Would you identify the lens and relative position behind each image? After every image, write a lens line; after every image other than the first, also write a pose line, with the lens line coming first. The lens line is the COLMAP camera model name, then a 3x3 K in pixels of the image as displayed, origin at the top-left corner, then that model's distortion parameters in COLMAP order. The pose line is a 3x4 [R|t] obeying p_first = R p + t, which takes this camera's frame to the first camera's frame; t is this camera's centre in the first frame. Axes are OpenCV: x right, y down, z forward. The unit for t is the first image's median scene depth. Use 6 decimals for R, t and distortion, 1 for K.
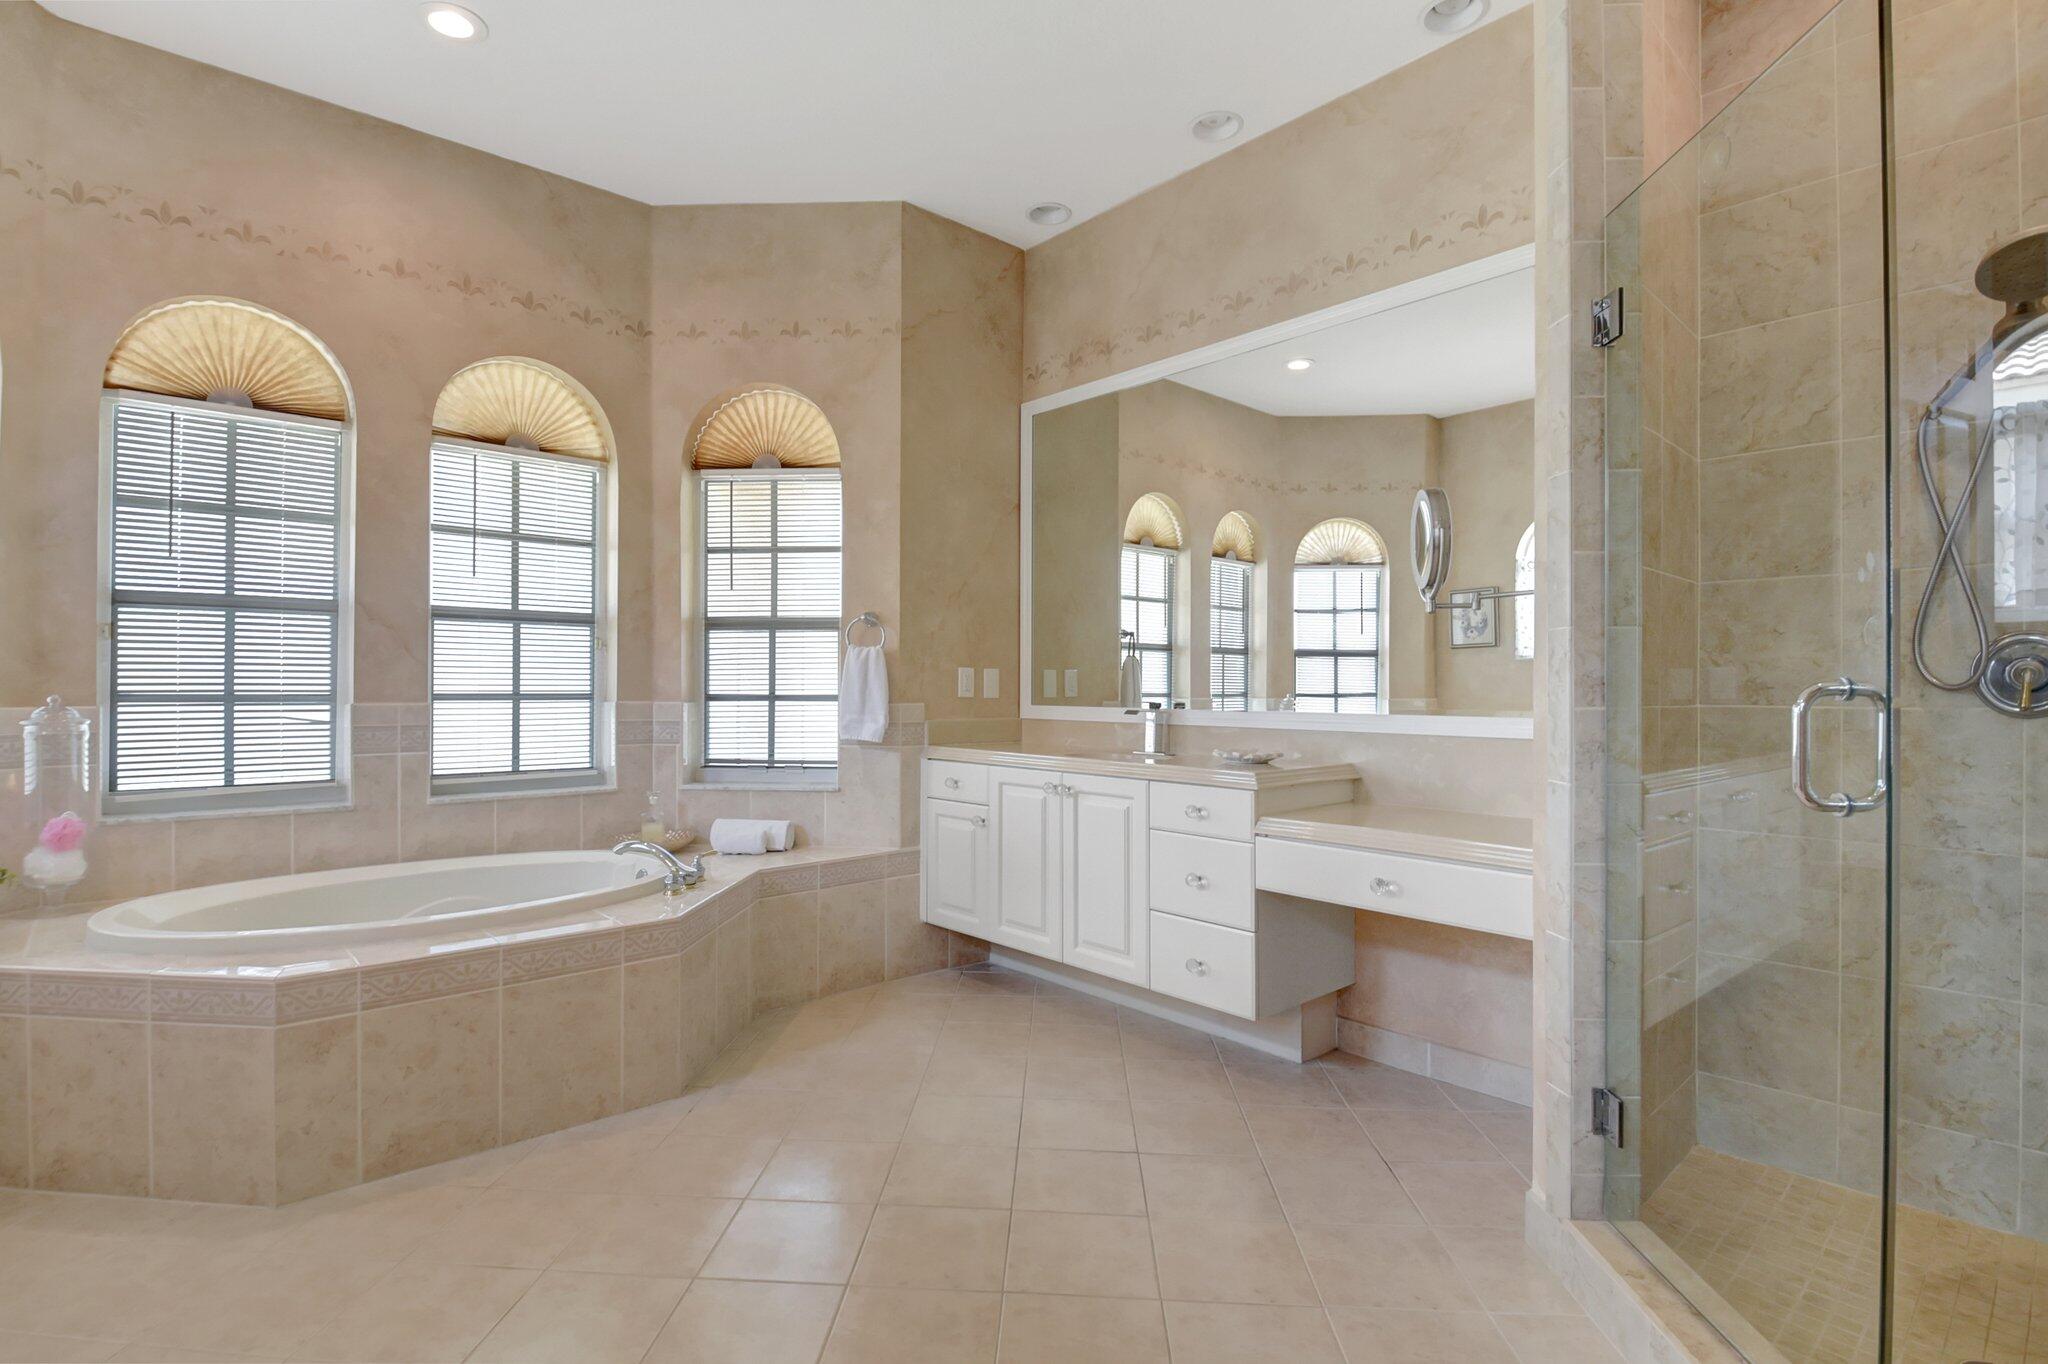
lens RADIAL K [[998.9, 0, 1012.9], [0, 998.9, 684.9], [0, 0, 1]] dist [0.030702, -0.036729]
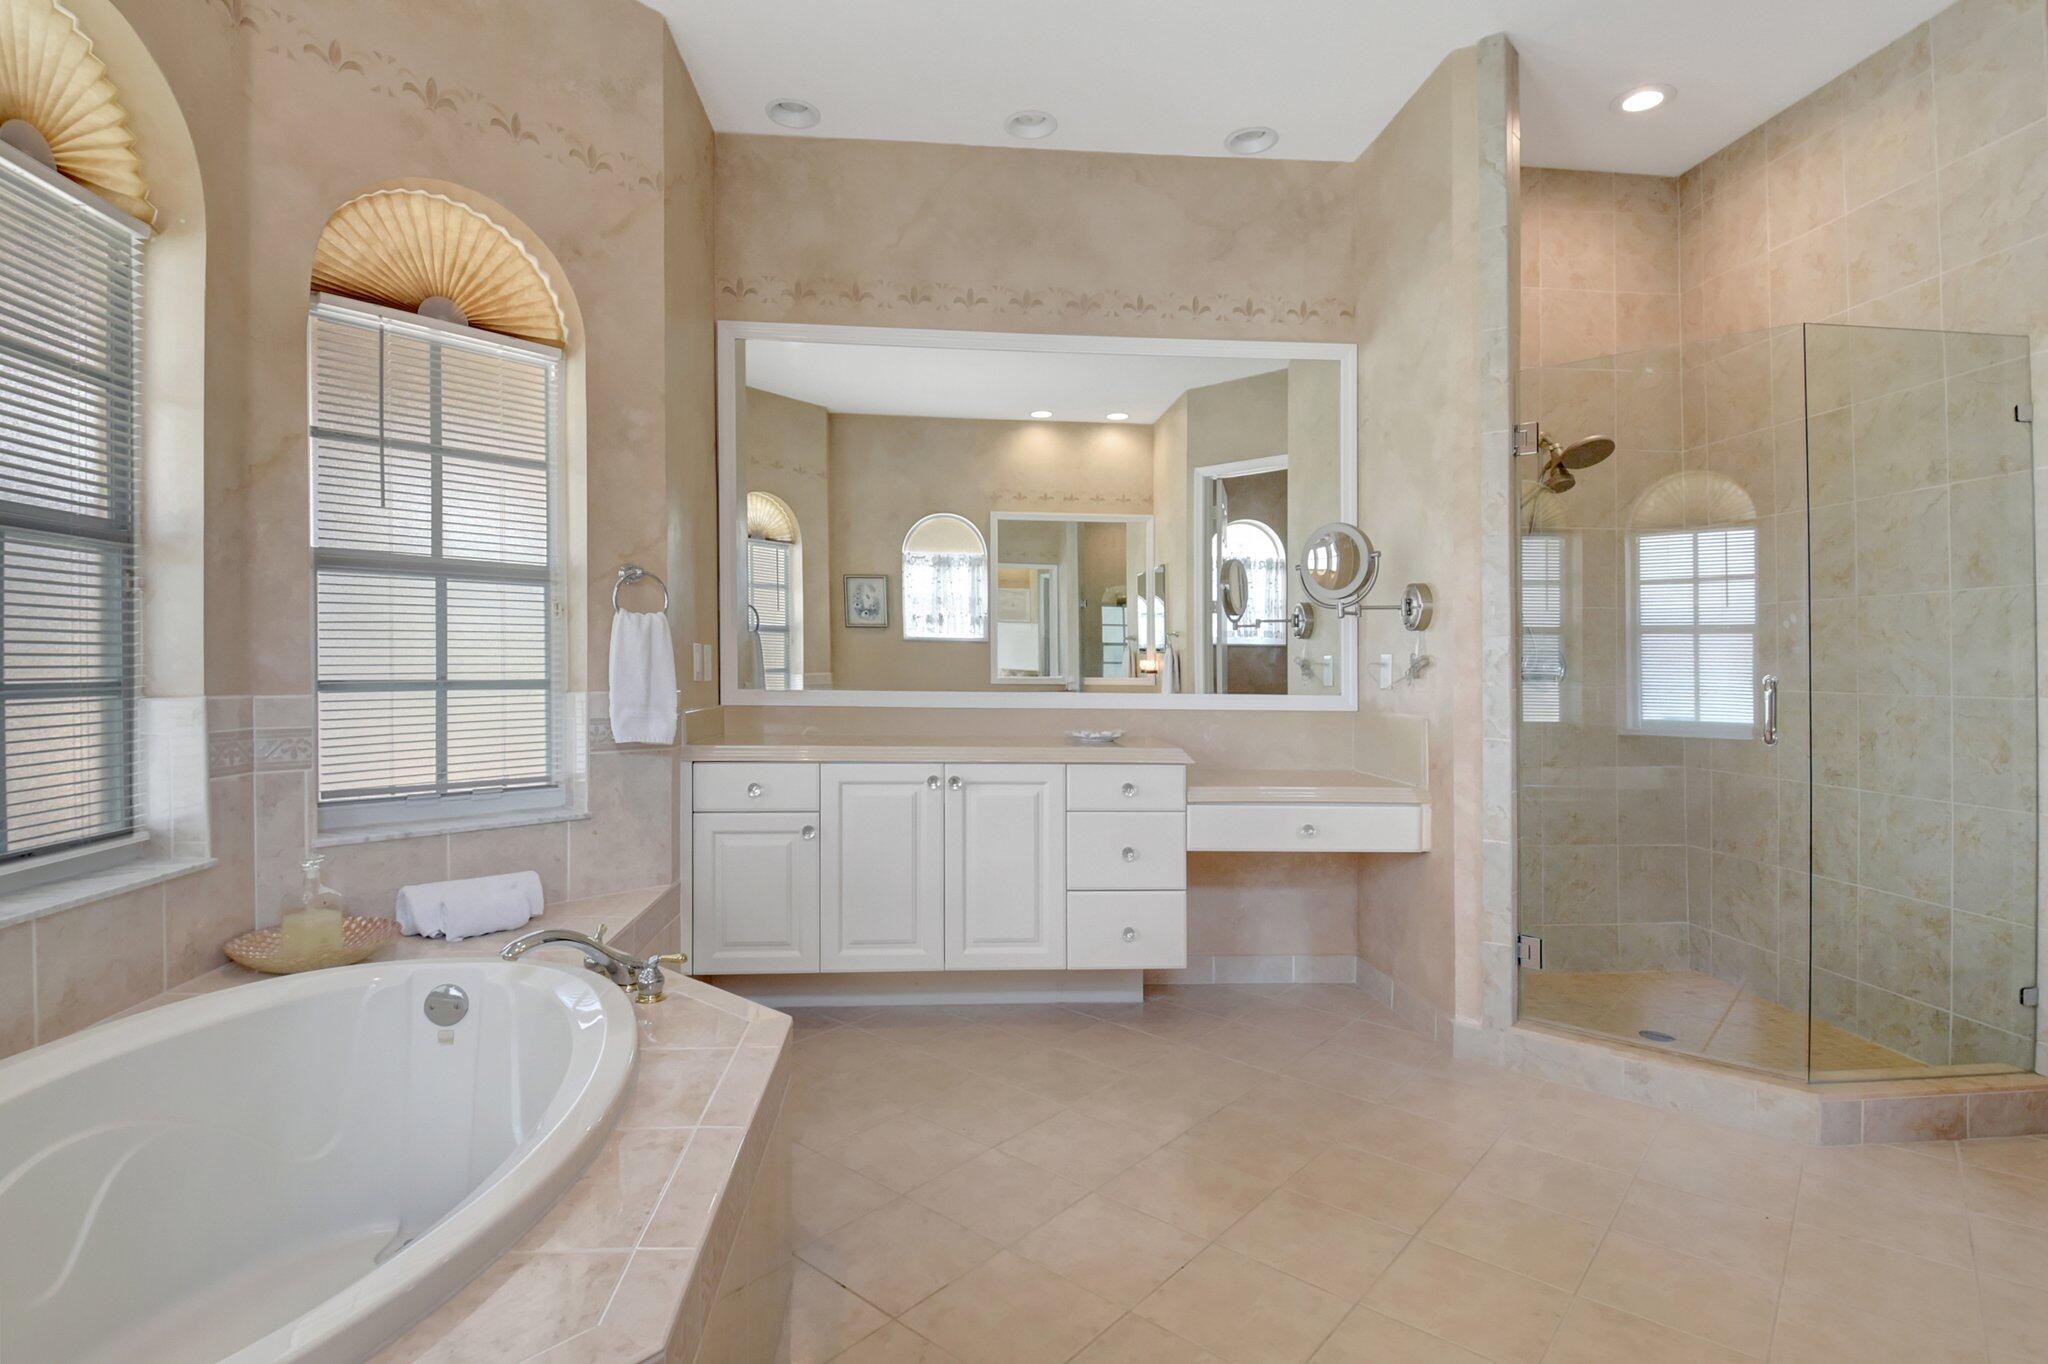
lens RADIAL K [[1014.3, 0, 997.9], [0, 1014.3, 662.6], [0, 0, 1]] dist [0.039493, -0.037806]
pose [[0.599455, 0.003002, 0.800403, -0.598372], [-0.011687, 0.999919, 0.005003, -0.009419], [-0.800323, -0.012353, 0.599442, 0.360607]]
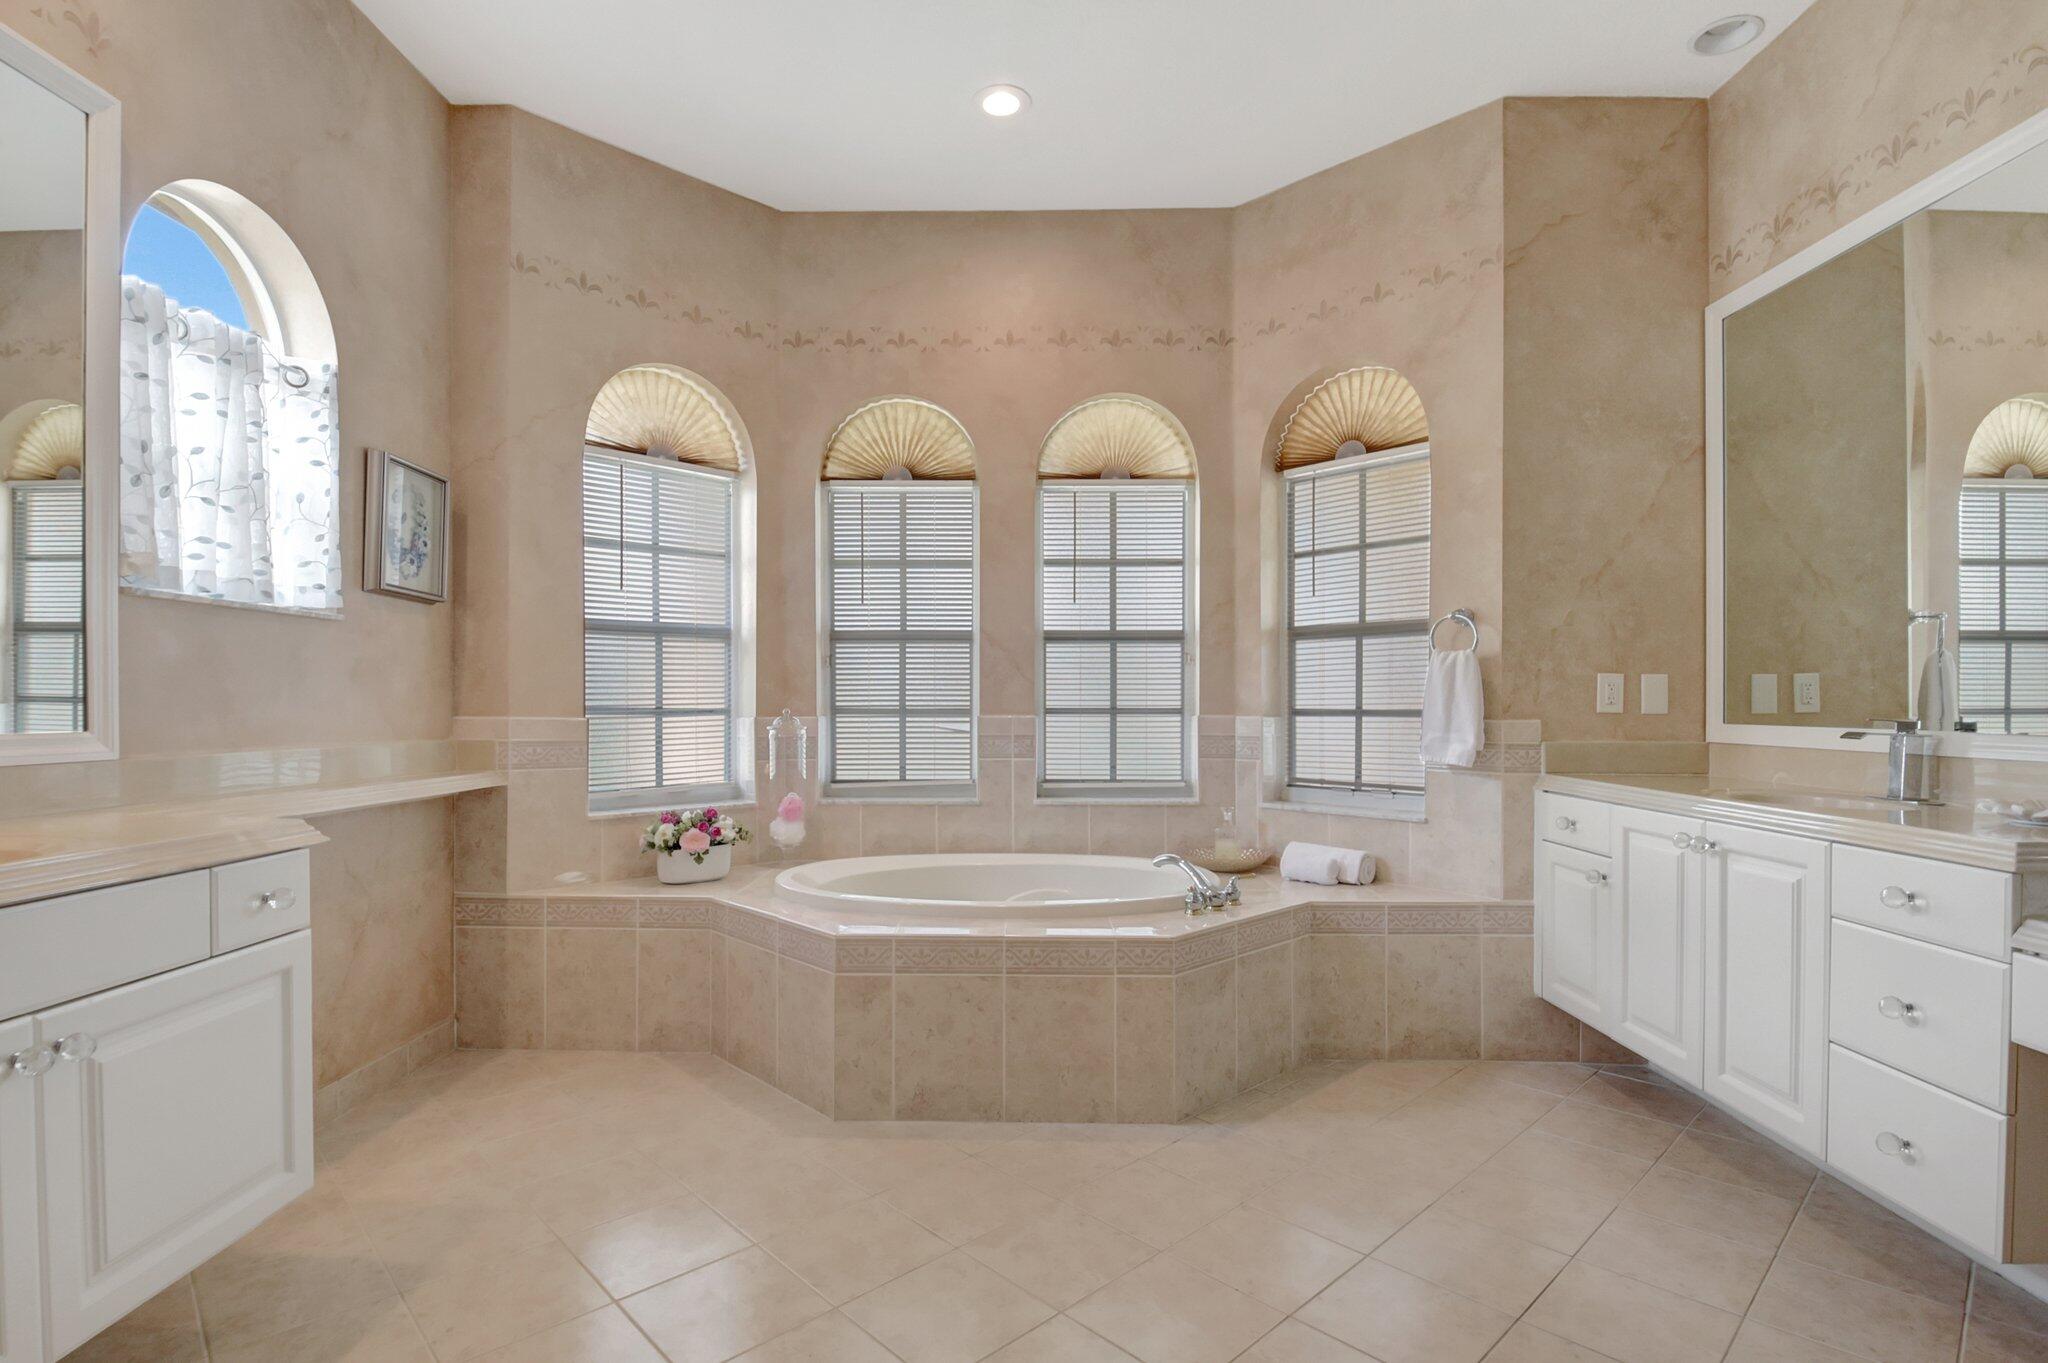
lens RADIAL K [[1008.4, 0, 999.1], [0, 1008.4, 705.9], [0, 0, 1]] dist [0.038821, -0.037577]
pose [[0.729531, -0.001652, -0.683946, 0.158227], [0.005064, 0.999983, 0.002986, 0.002900], [0.683929, -0.005642, 0.729527, 0.128326]]
